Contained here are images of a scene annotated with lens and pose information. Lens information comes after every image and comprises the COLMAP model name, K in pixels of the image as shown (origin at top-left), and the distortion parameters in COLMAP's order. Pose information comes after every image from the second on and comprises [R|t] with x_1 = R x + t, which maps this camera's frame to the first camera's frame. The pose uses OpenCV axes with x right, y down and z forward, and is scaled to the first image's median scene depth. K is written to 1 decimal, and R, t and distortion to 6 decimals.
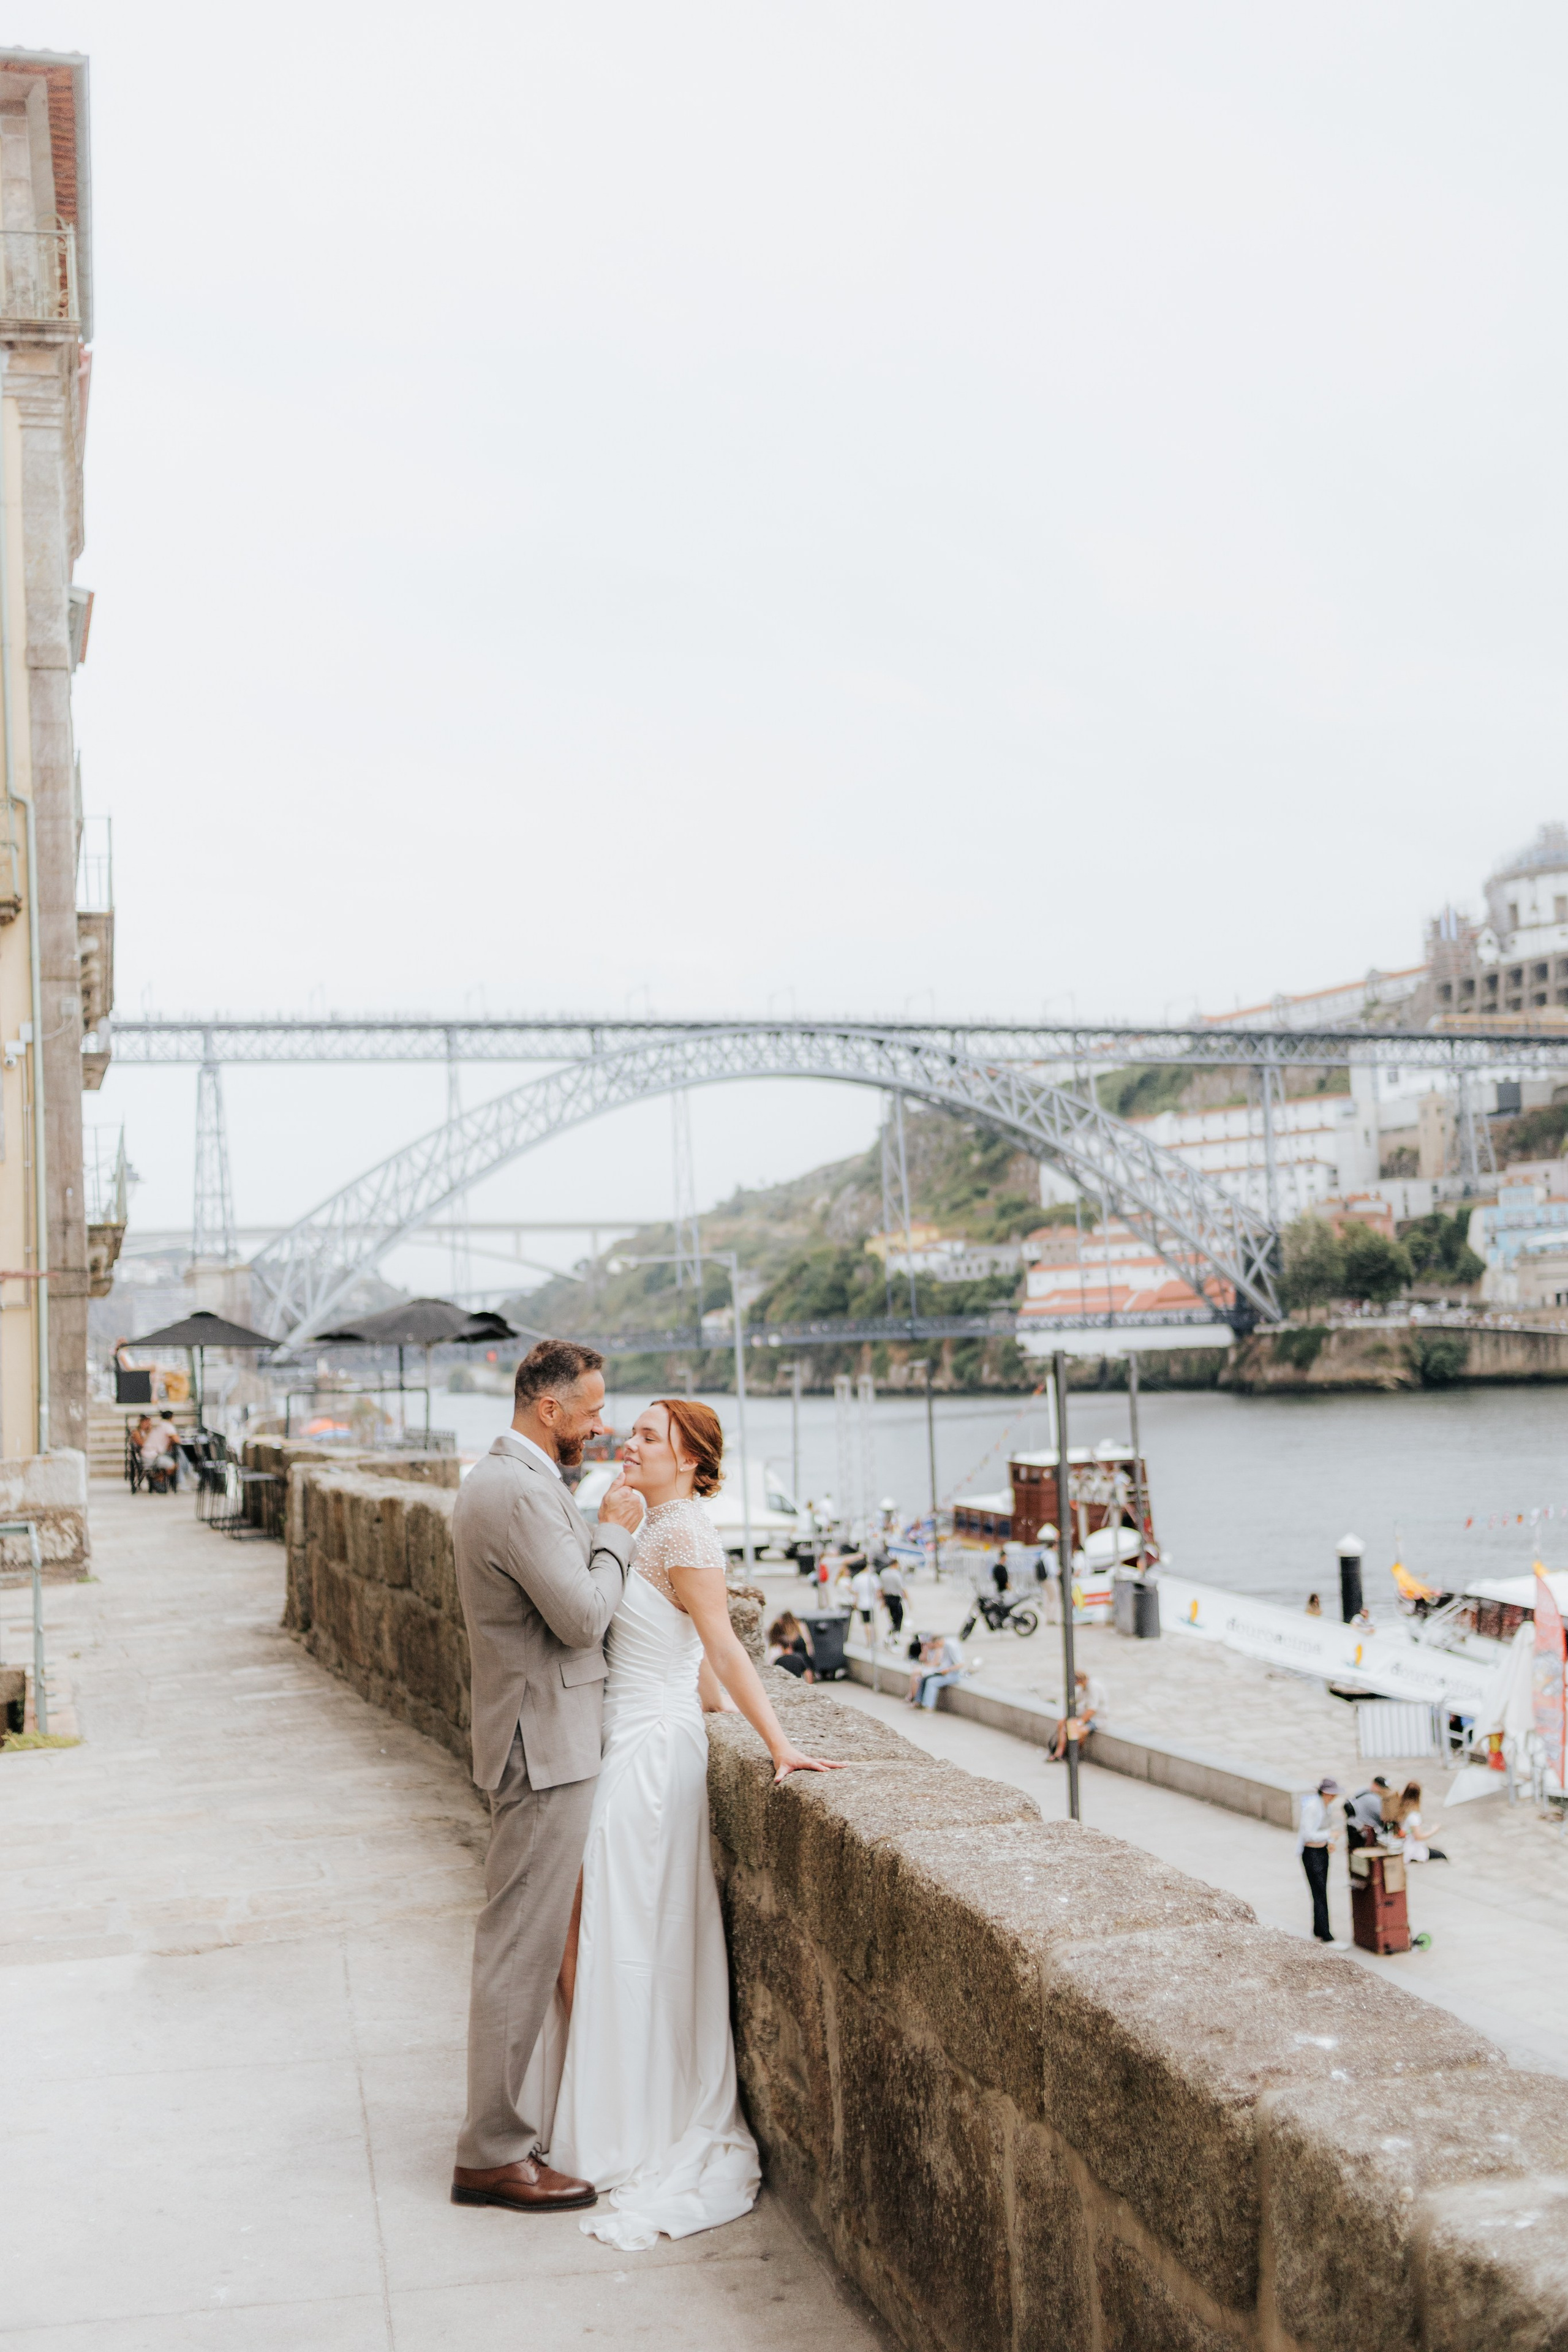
lens RADIAL K [[2259.1, 0, 820.2], [0, 2259.1, 1152.1], [0, 0, 1]] dist [-0.001520, 0.000000]
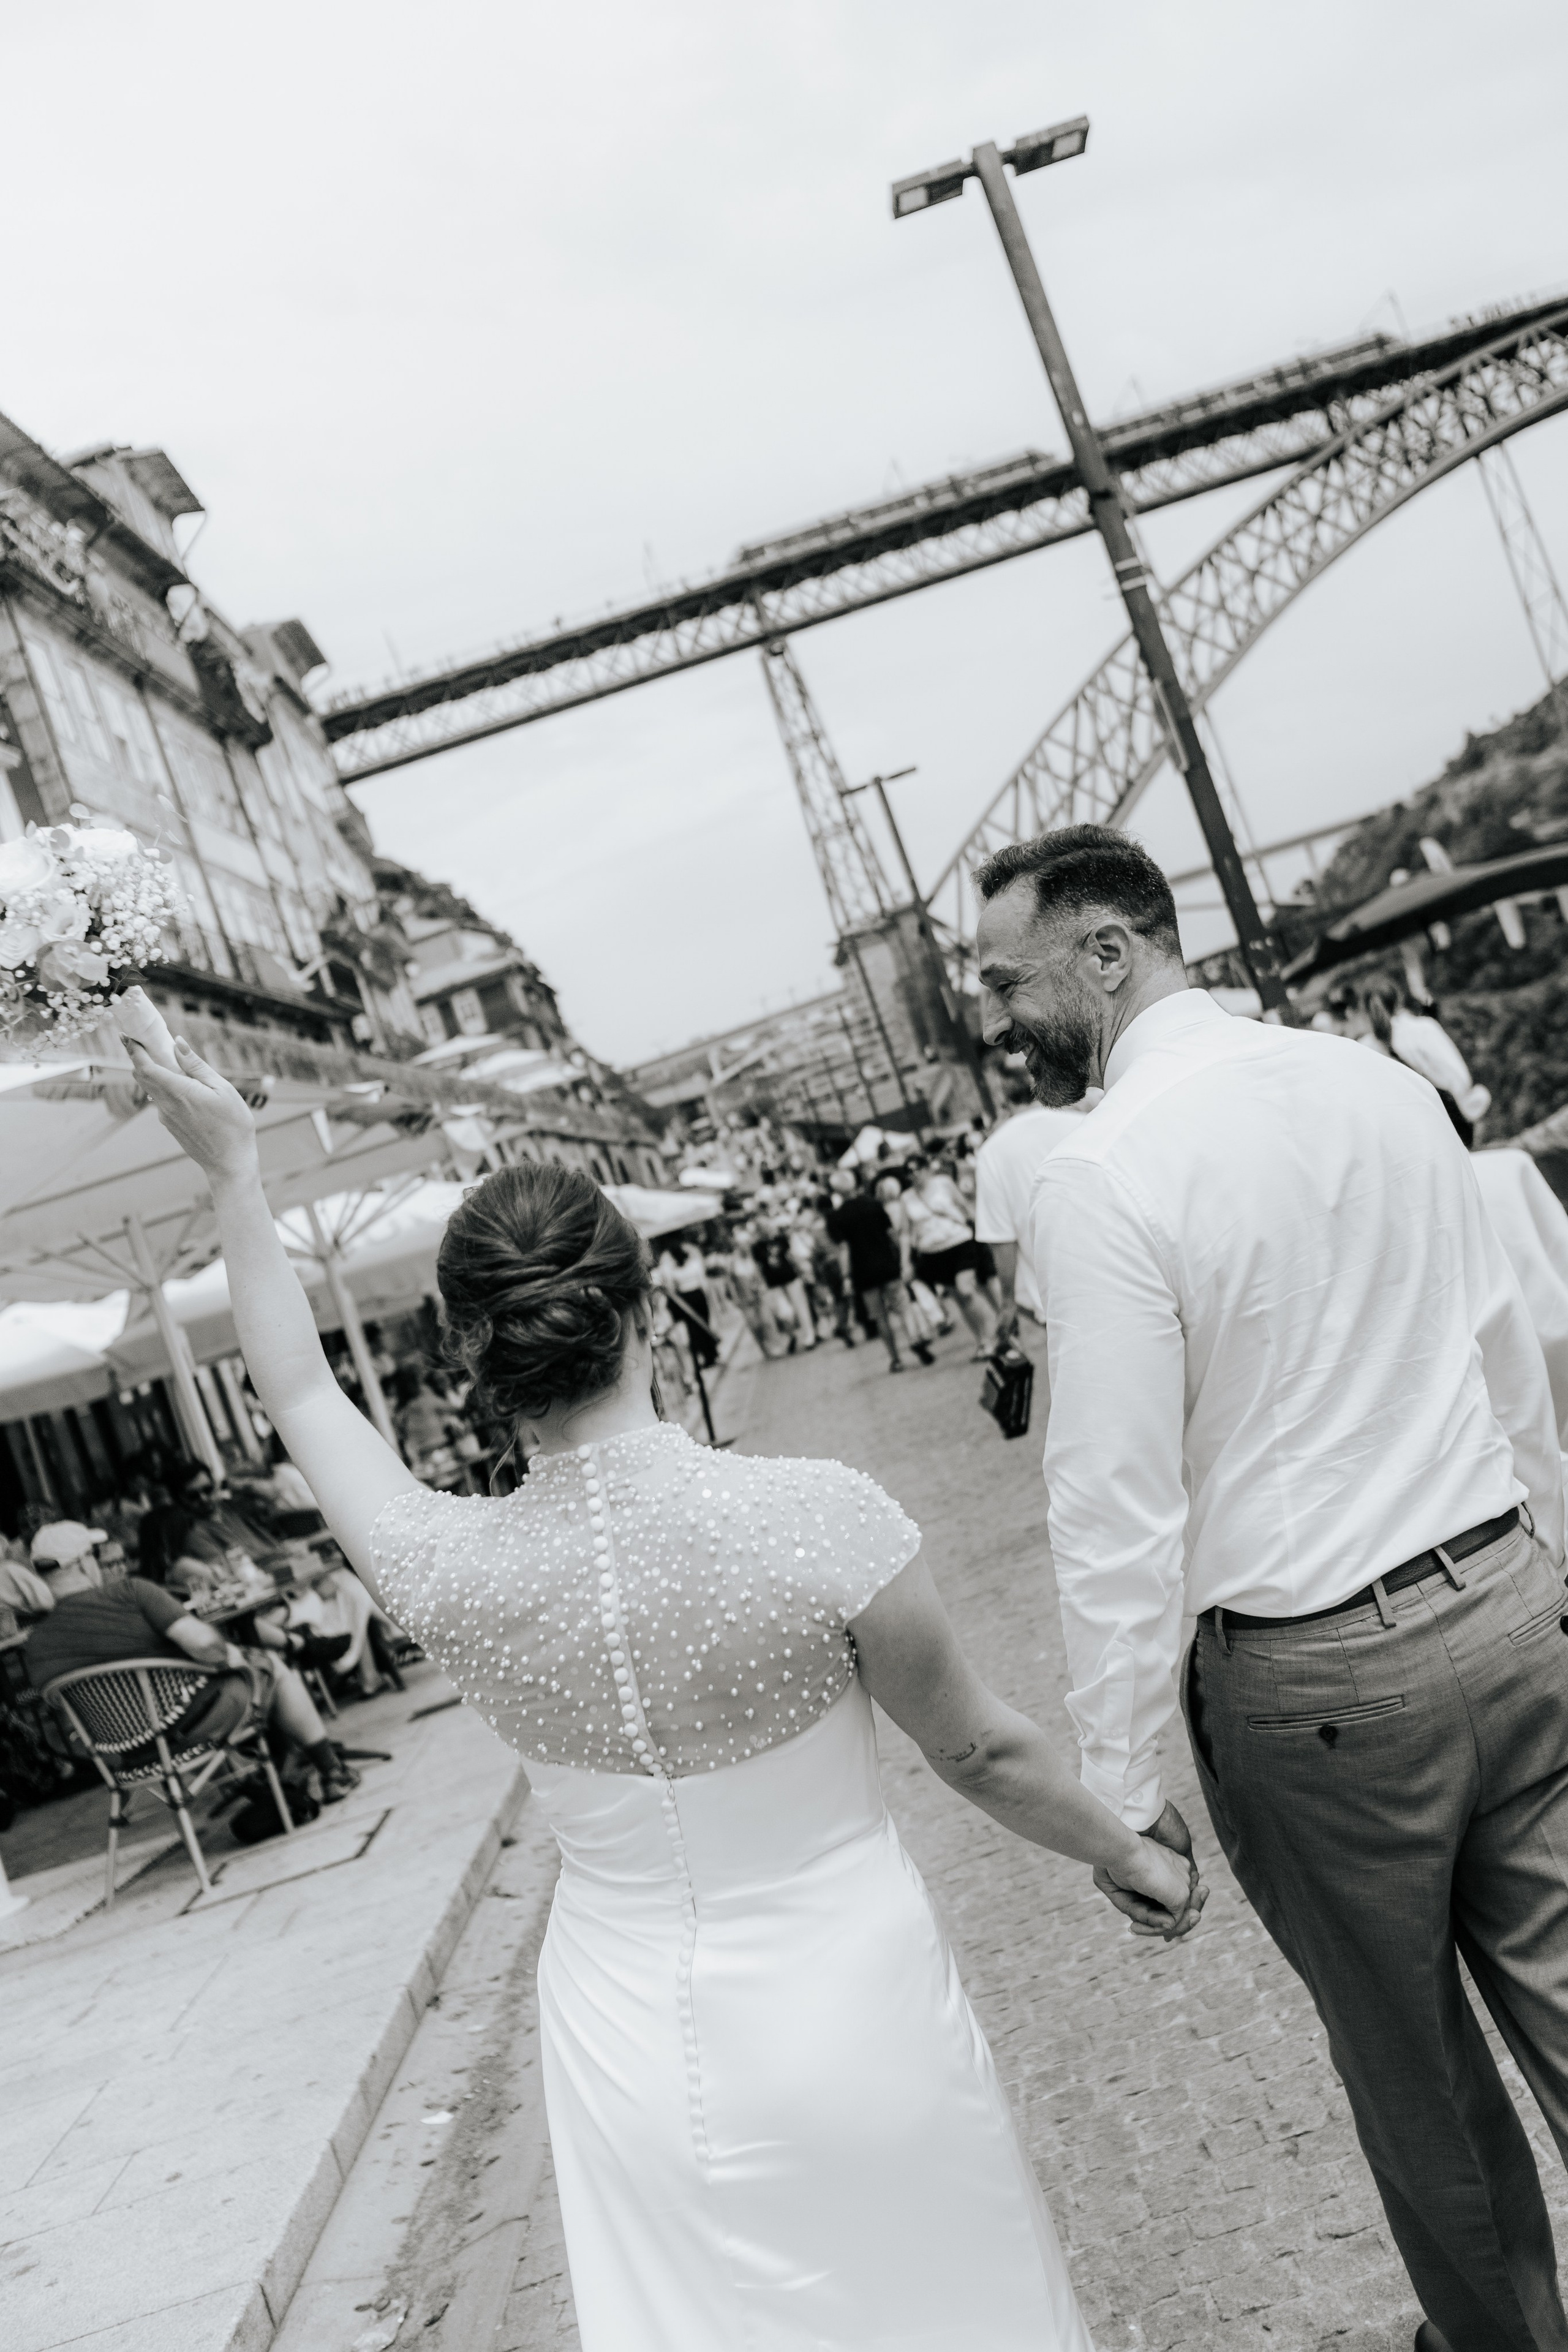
lens RADIAL K [[2259.1, 0, 774.3], [0, 2259.1, 1183.6], [0, 0, 1]] dist [-0.001520, 0.000000]
pose [[0.905221, -0.262384, -0.334259, -0.077126], [0.308190, 0.946933, 0.091308, 0.041399], [0.292563, -0.185669, 0.938048, 0.298588]]
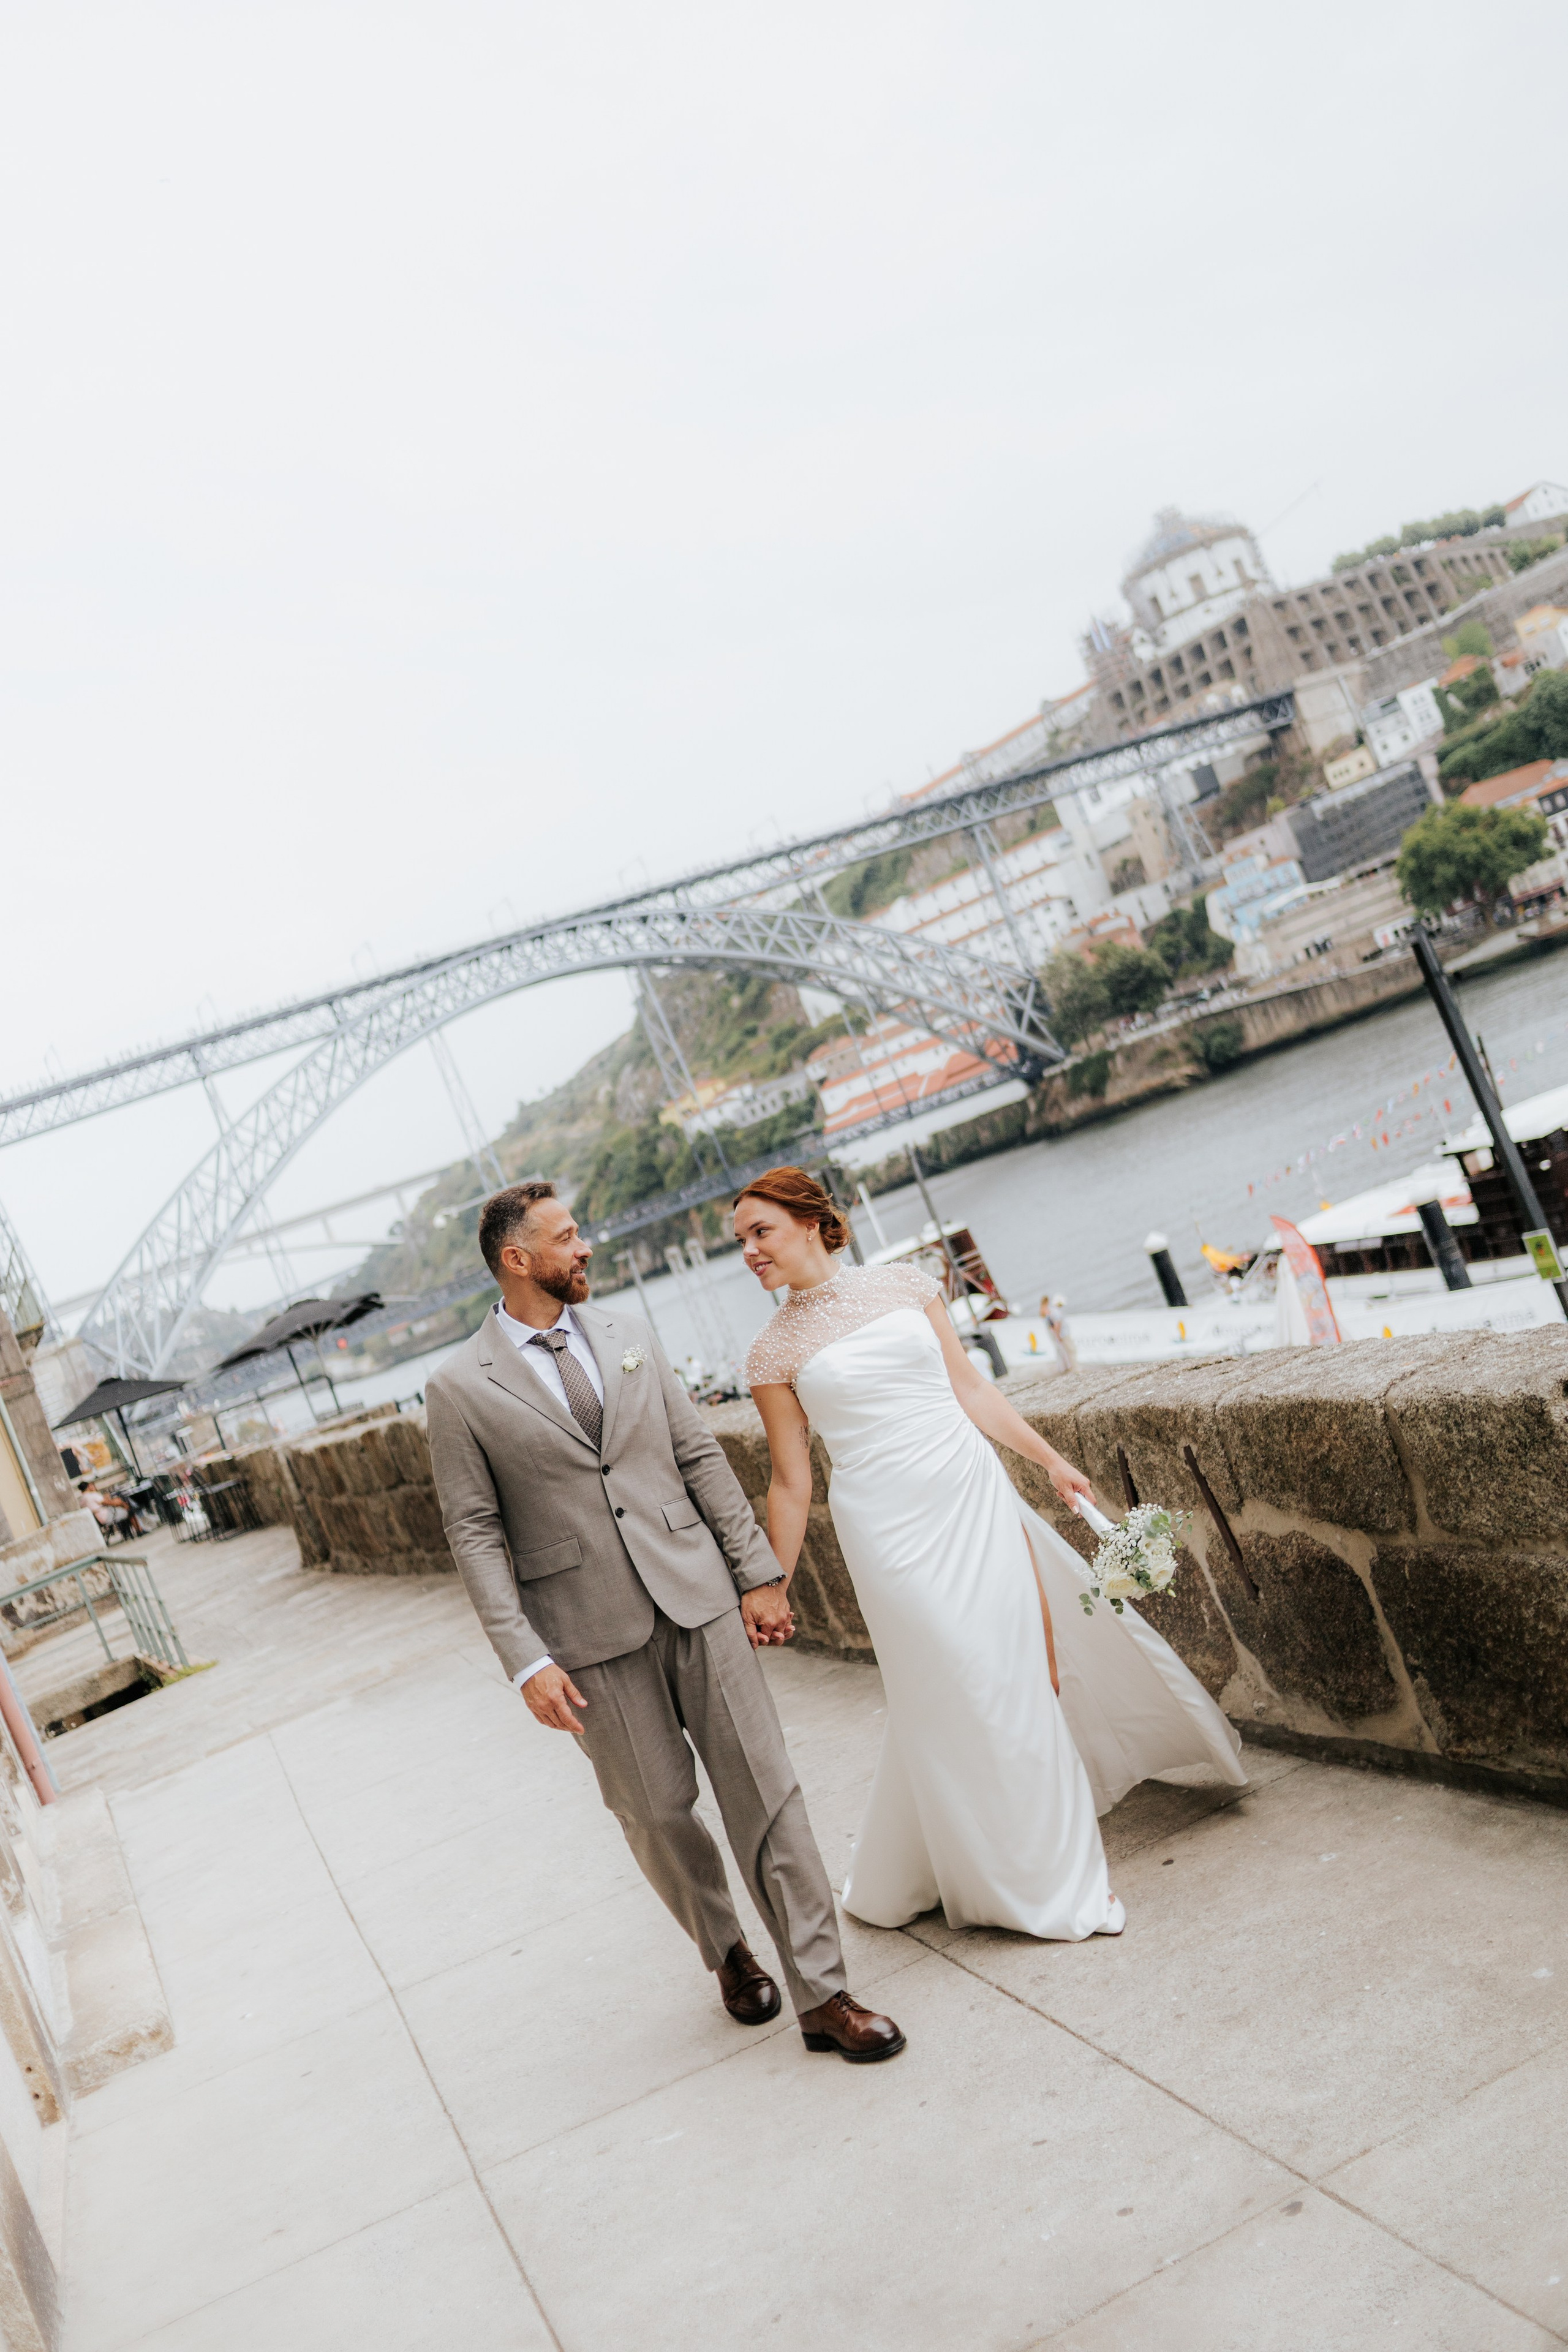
lens RADIAL K [[2259.1, 0, 797.0], [0, 2259.1, 1136.2], [0, 0, 1]] dist [-0.001520, 0.000000]
pose [[0.943521, -0.322827, 0.074499, 0.000451], [0.318116, 0.945571, 0.068541, -0.001012], [-0.092570, -0.040971, 0.994863, -0.013898]]
